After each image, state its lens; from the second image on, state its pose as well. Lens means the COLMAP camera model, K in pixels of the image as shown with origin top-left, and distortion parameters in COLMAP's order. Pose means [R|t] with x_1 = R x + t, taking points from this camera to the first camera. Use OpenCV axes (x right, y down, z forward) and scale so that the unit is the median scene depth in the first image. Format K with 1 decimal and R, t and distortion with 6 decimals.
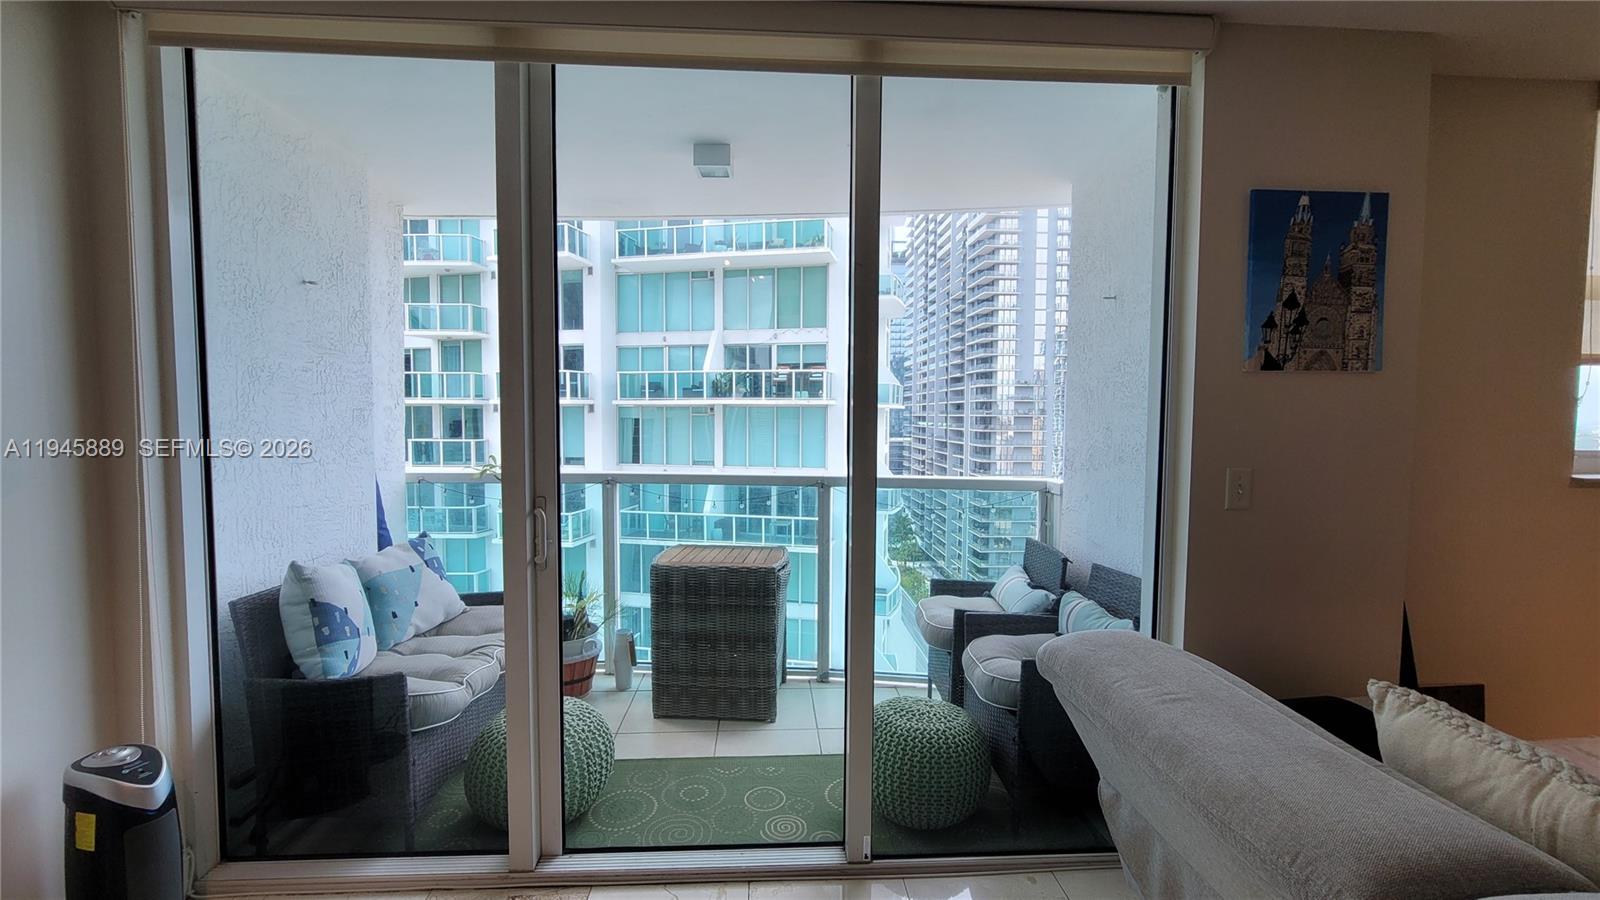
lens RADIAL K [[652.7, 0, 801.2], [0, 652.7, 445.1], [0, 0, 1]] dist [-0.002679, -0.000091]
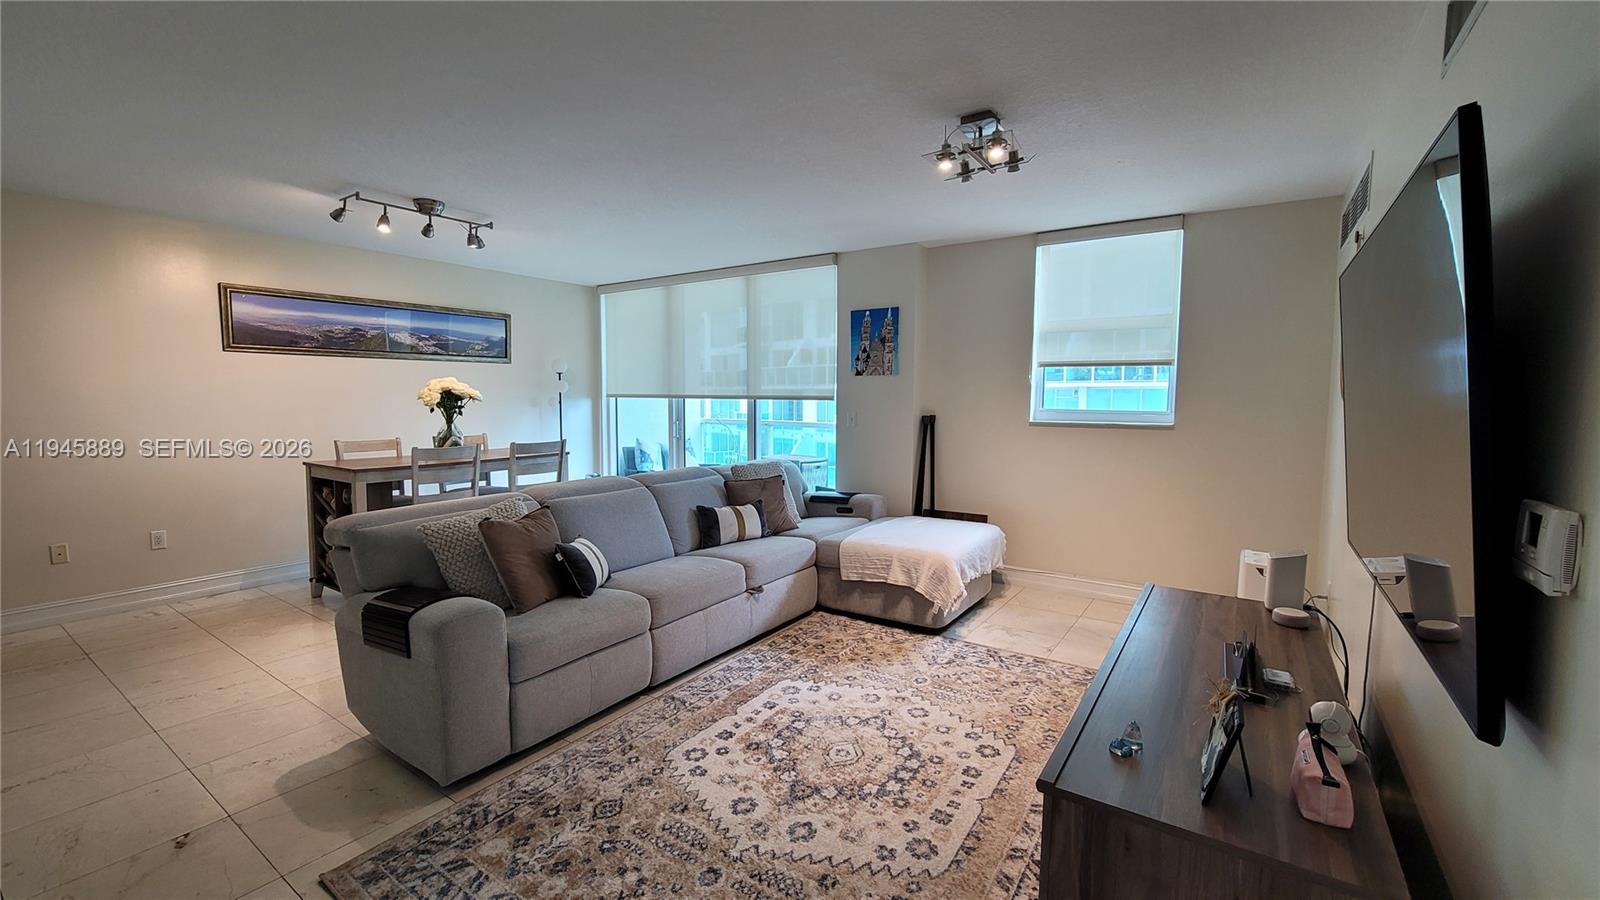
lens RADIAL K [[652.7, 0, 801.2], [0, 652.7, 445.1], [0, 0, 1]] dist [-0.002679, -0.000091]
pose [[0.795829, 0.045333, -0.603822, 1.959335], [-0.029535, 0.998913, 0.036067, 0.074880], [0.604800, -0.010869, 0.796303, -1.181270]]
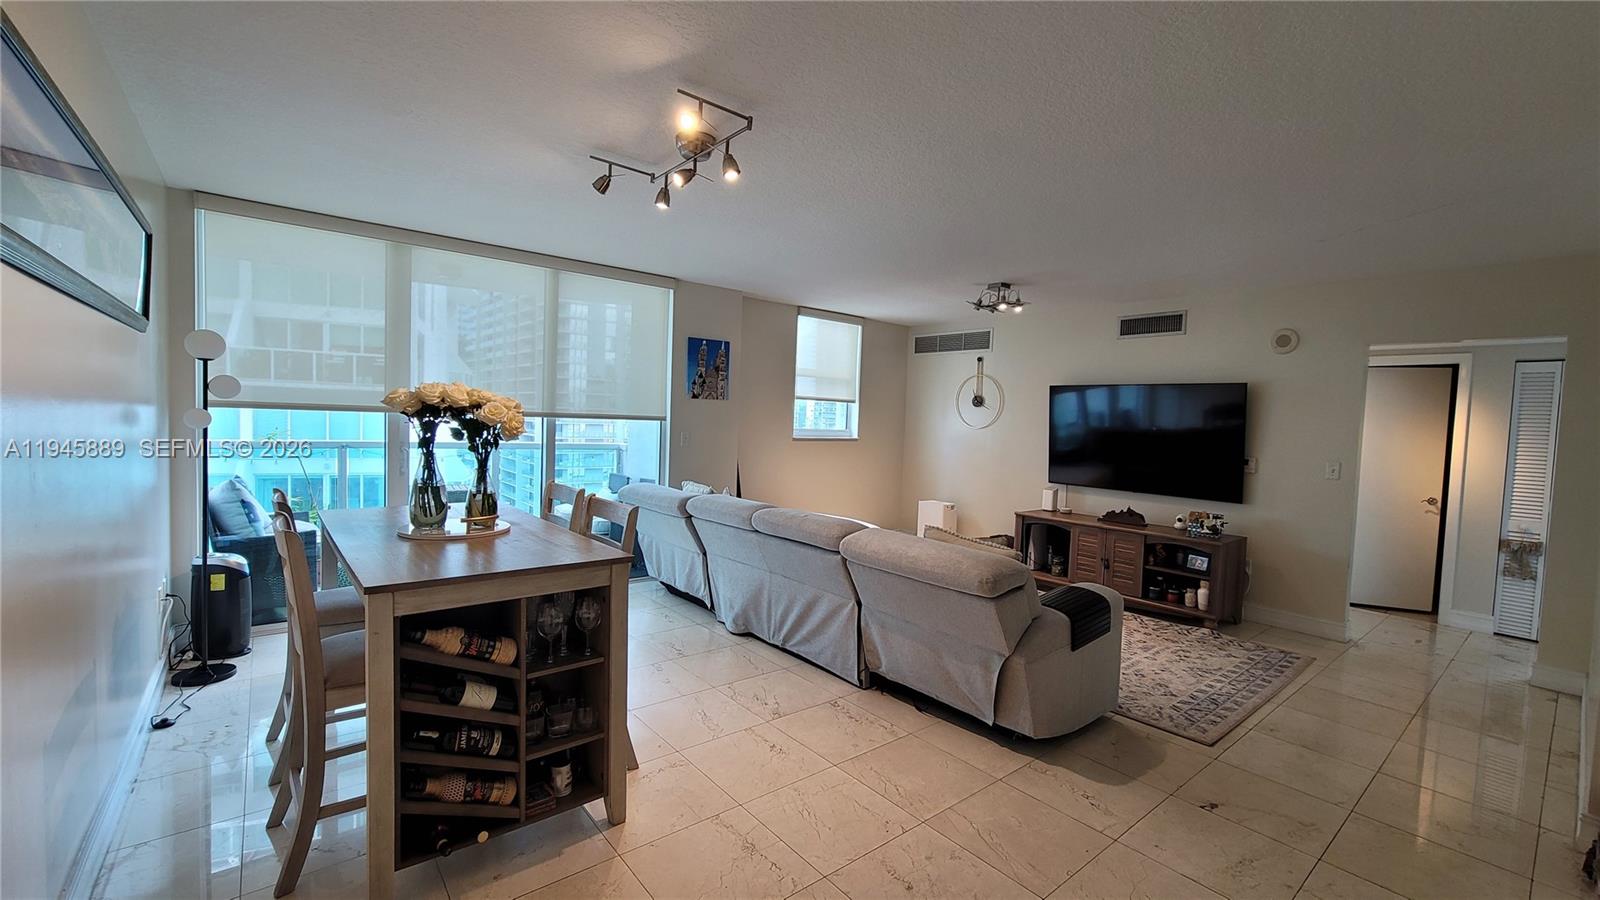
lens RADIAL K [[652.7, 0, 801.2], [0, 652.7, 445.1], [0, 0, 1]] dist [-0.002679, -0.000091]
pose [[0.805005, -0.004383, 0.593252, -0.568916], [-0.002195, 0.999944, 0.010366, 0.056260], [-0.593264, -0.009647, 0.804950, -1.475248]]
